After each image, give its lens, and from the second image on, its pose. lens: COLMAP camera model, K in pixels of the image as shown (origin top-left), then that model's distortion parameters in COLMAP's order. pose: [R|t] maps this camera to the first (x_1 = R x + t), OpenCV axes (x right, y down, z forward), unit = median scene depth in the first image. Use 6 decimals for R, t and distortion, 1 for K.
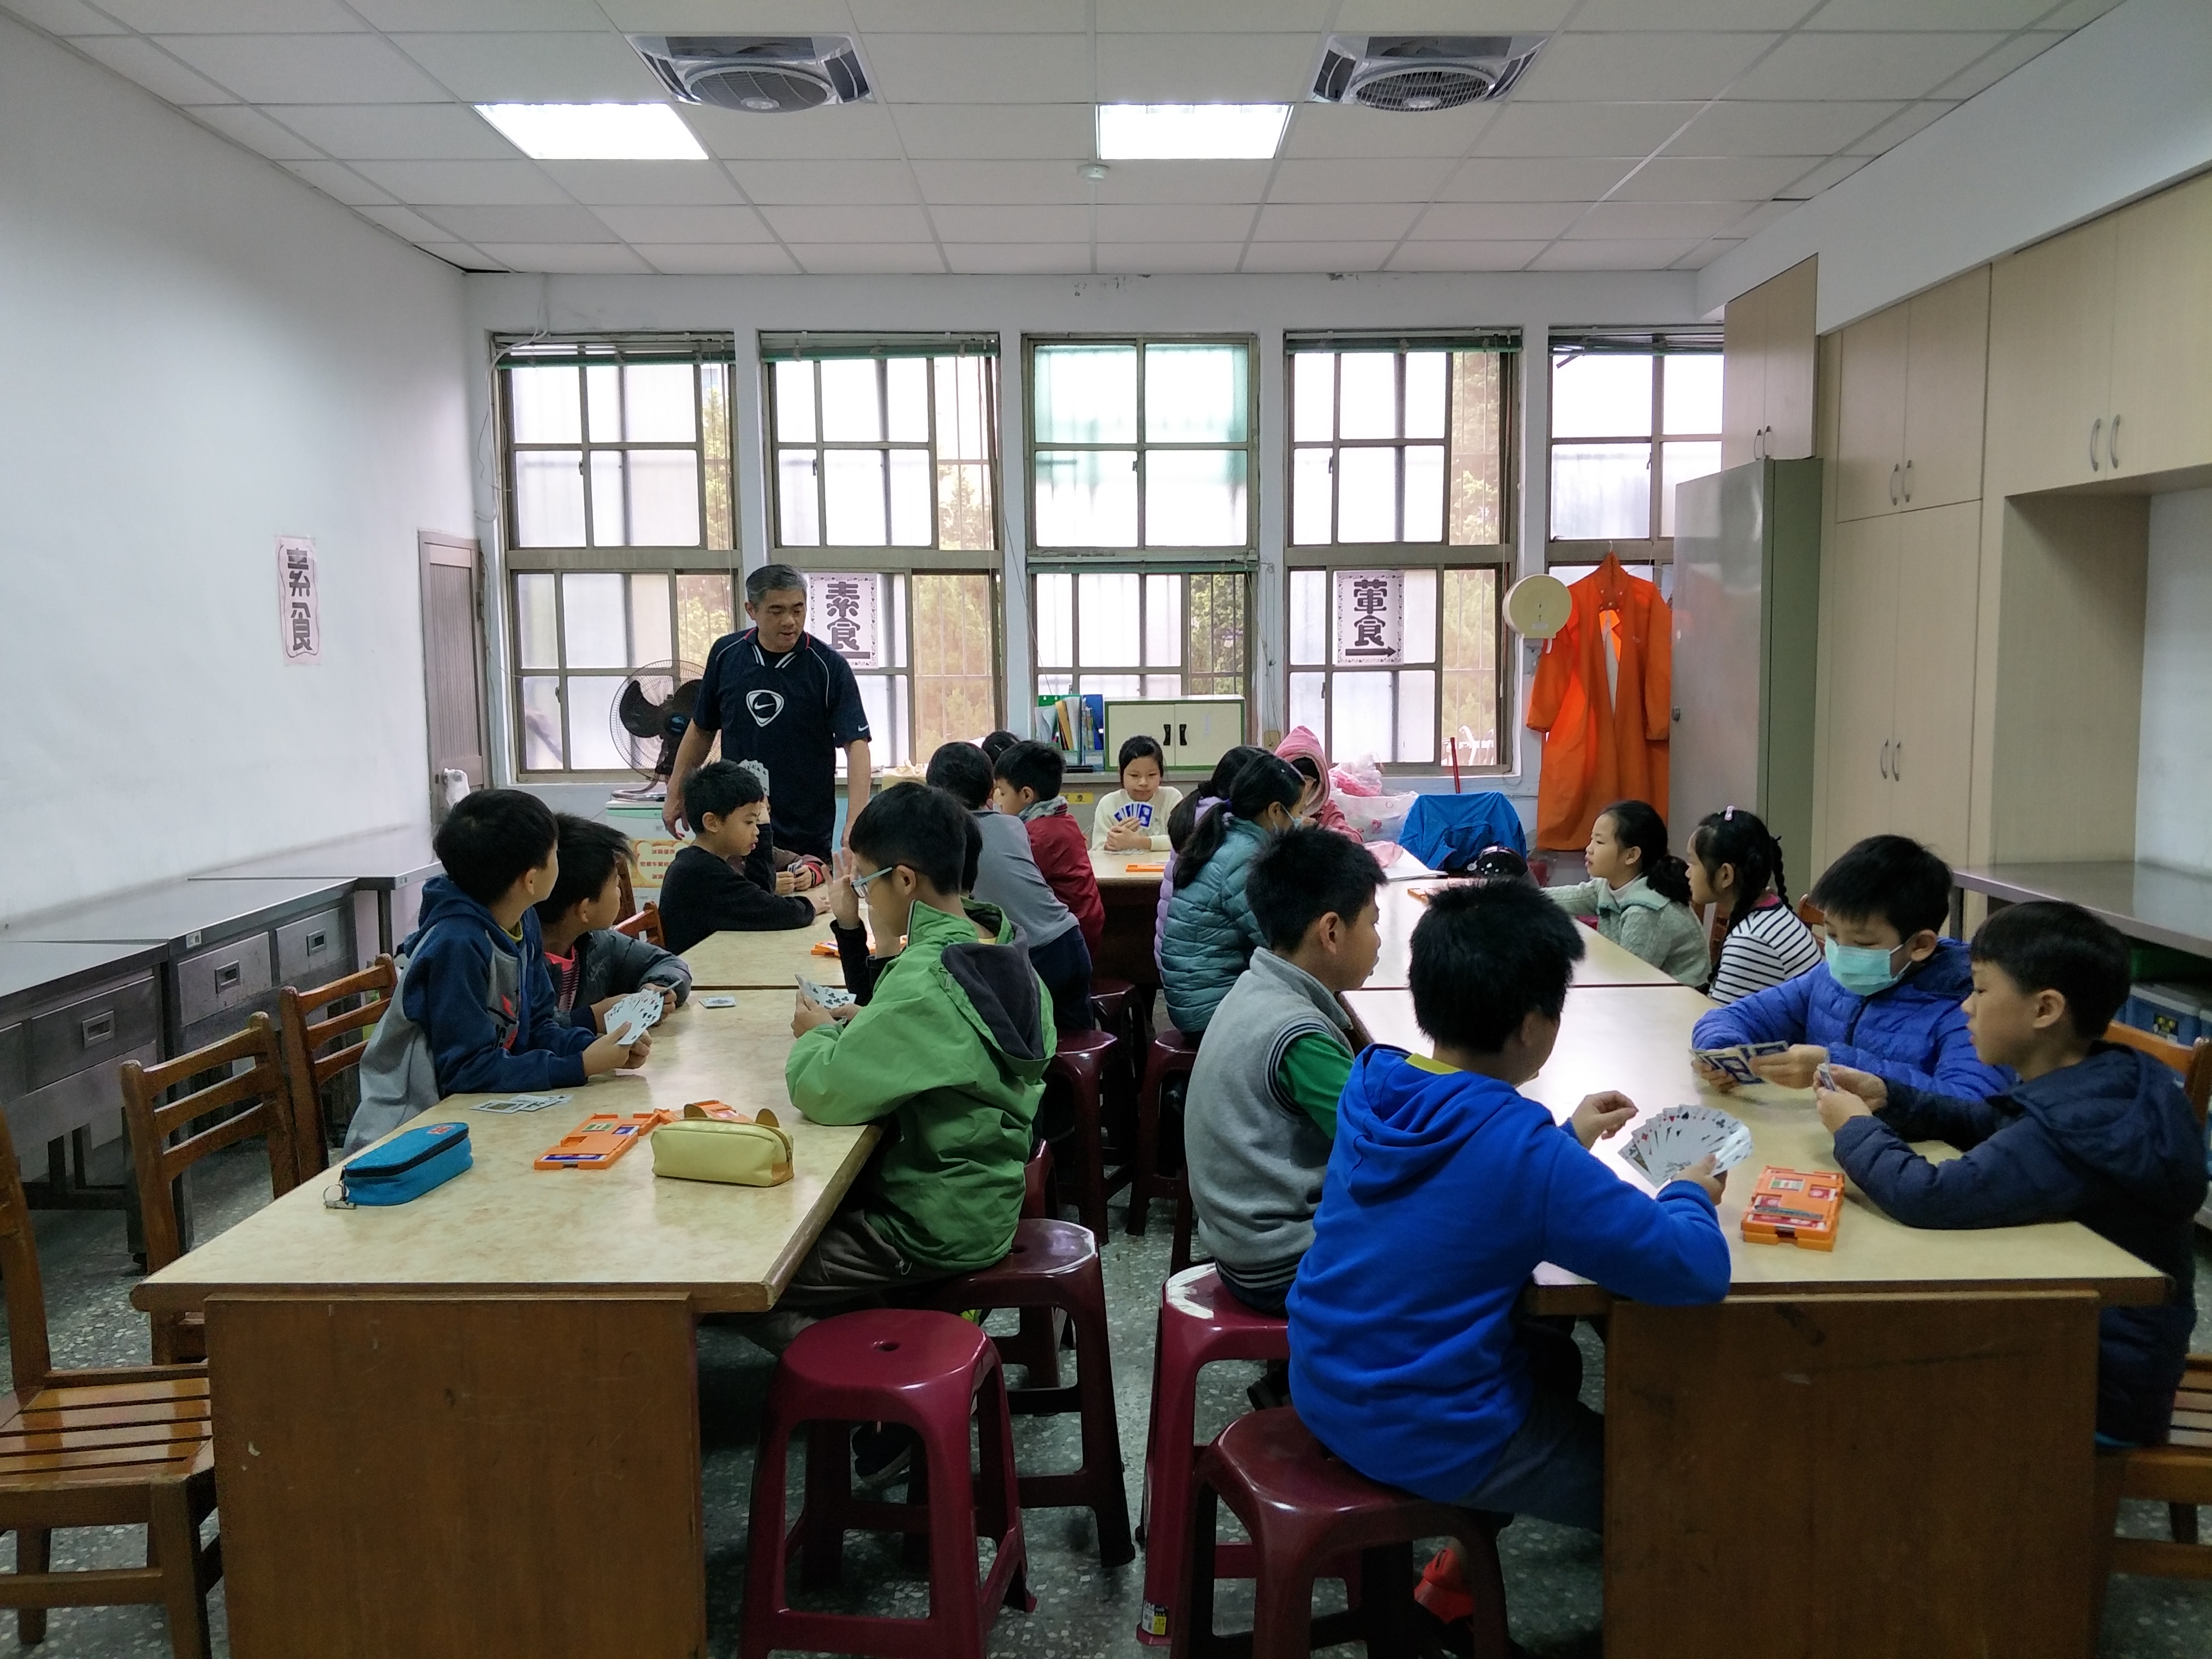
lens RADIAL K [[1841.9, 0, 1113.5], [0, 1841.9, 849.7], [0, 0, 1]] dist [0.038376, -0.093446]
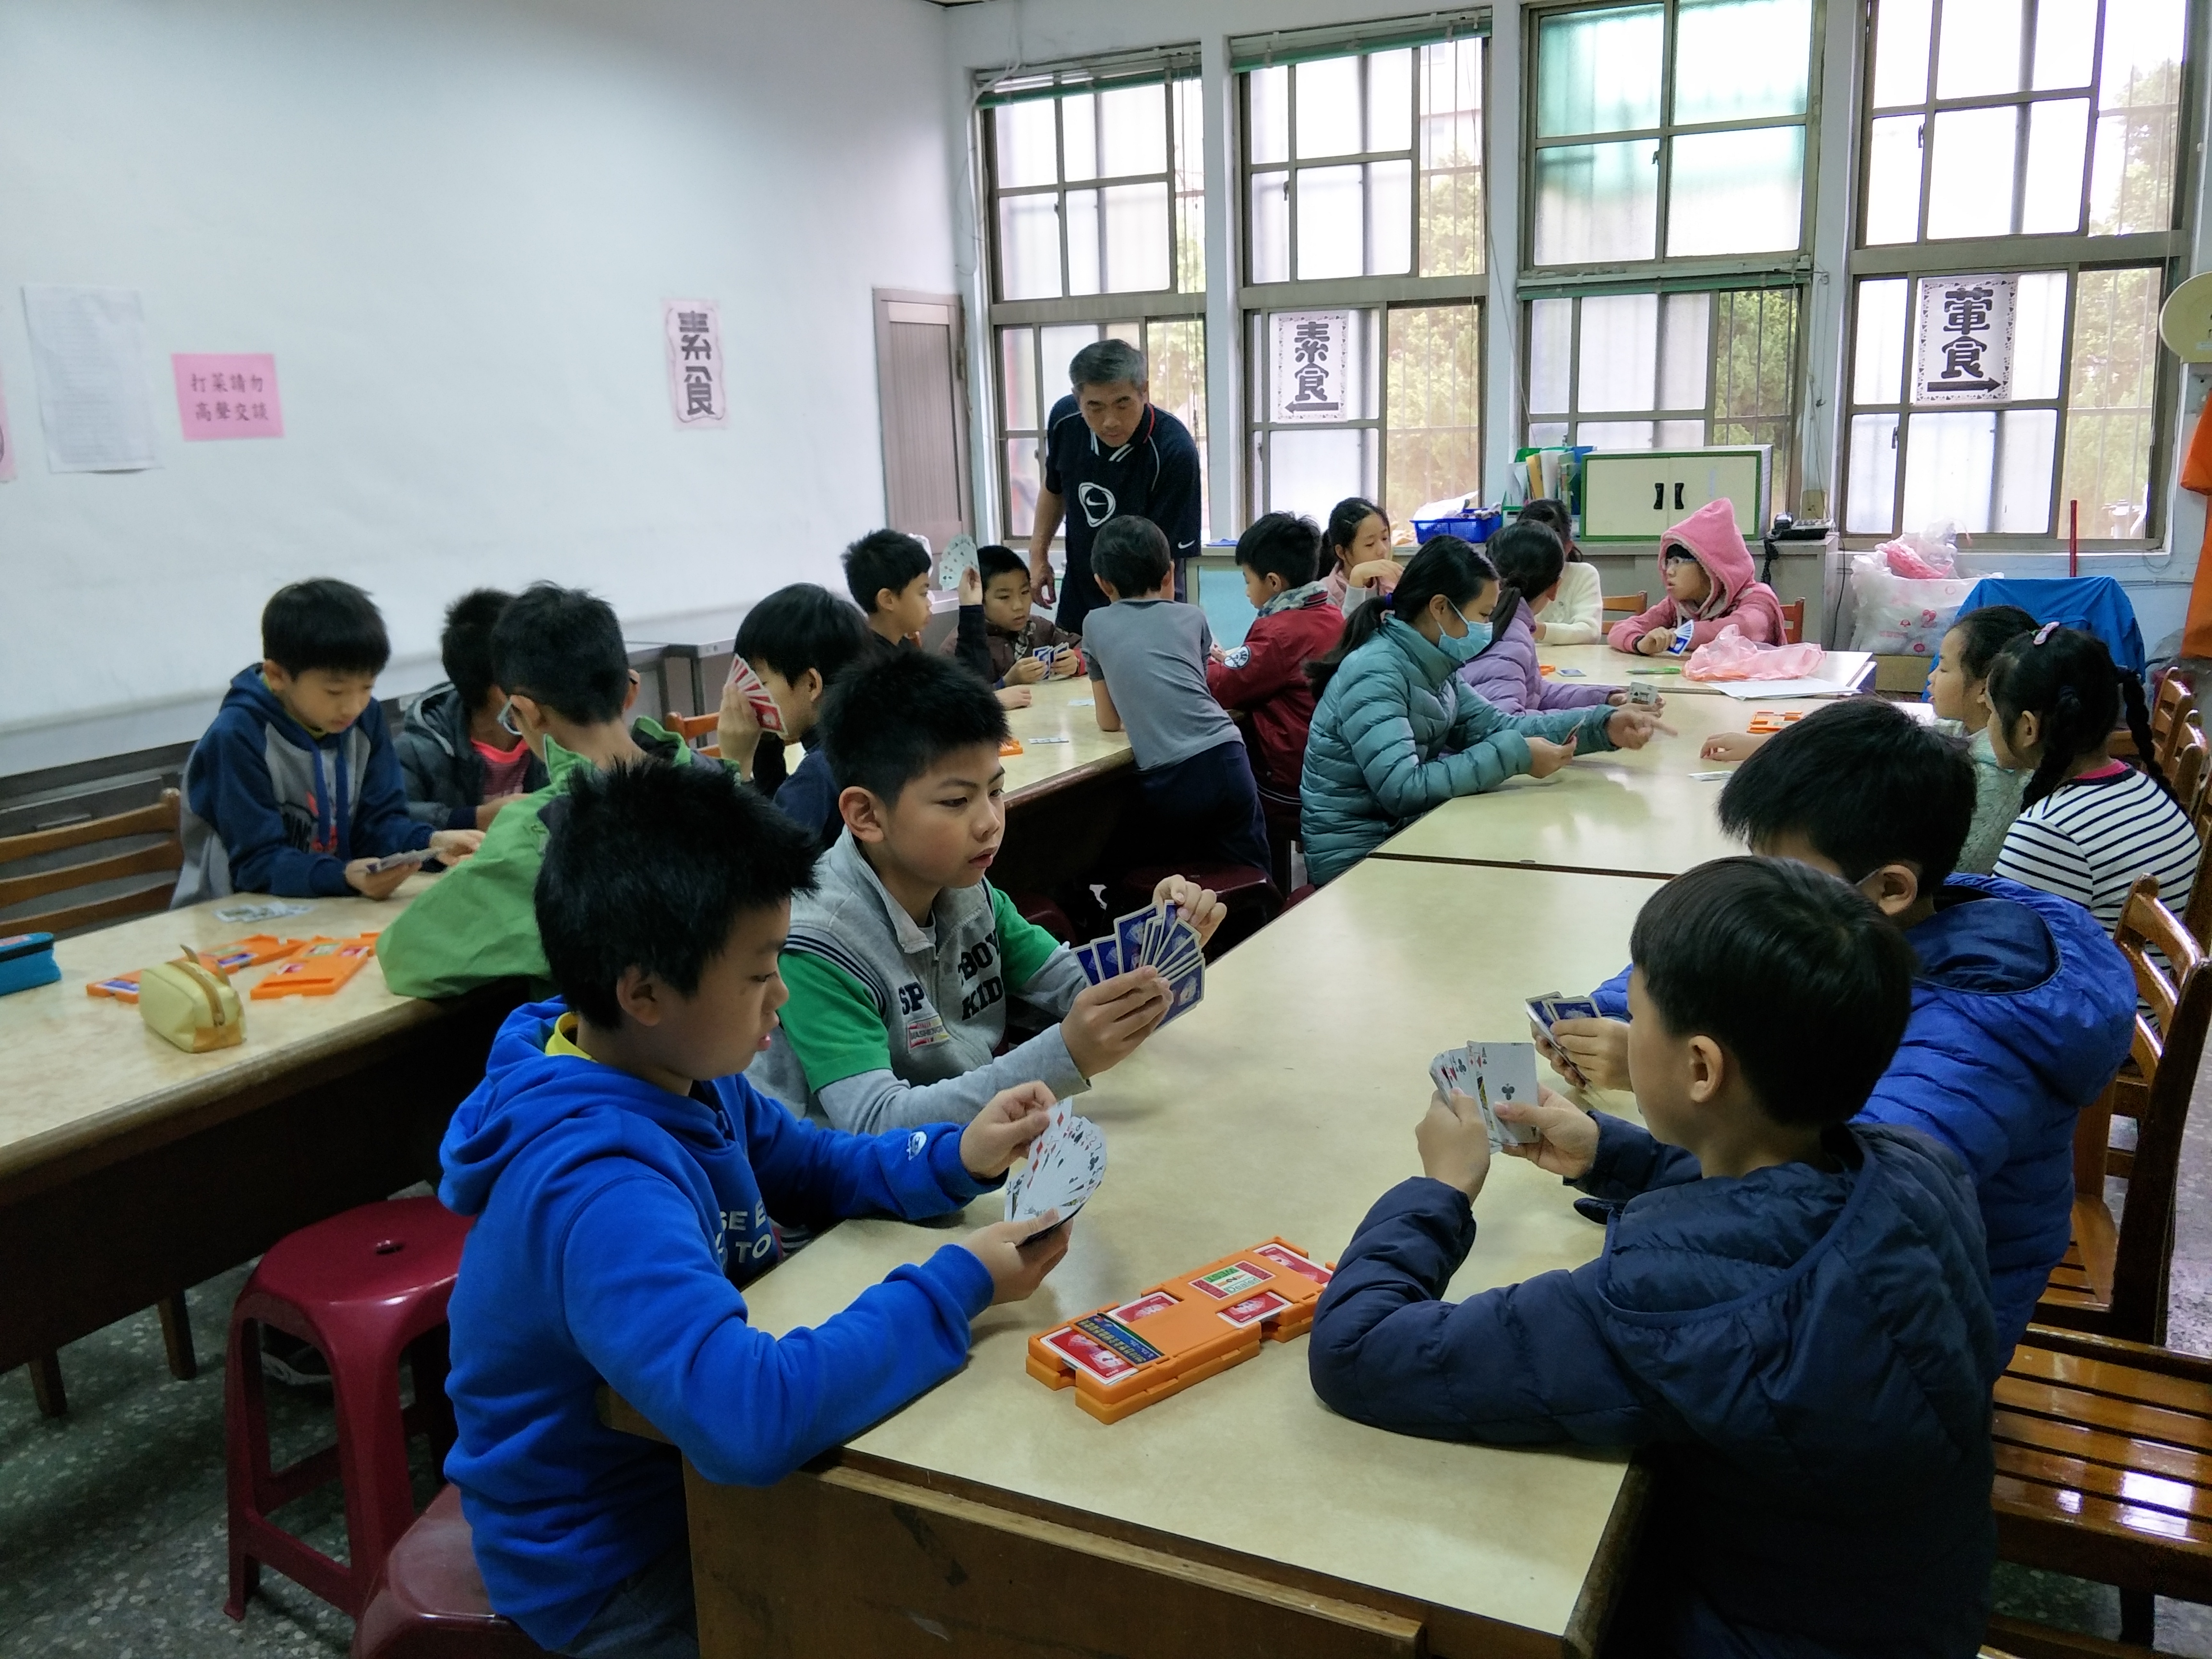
lens RADIAL K [[1841.9, 0, 1100.9], [0, 1841.9, 819.2], [0, 0, 1]] dist [0.038376, -0.093446]
pose [[0.885719, 0.079874, -0.457298, 0.188080], [-0.026689, 0.992219, 0.121612, -0.013232], [0.463453, -0.095509, 0.880959, 0.148386]]
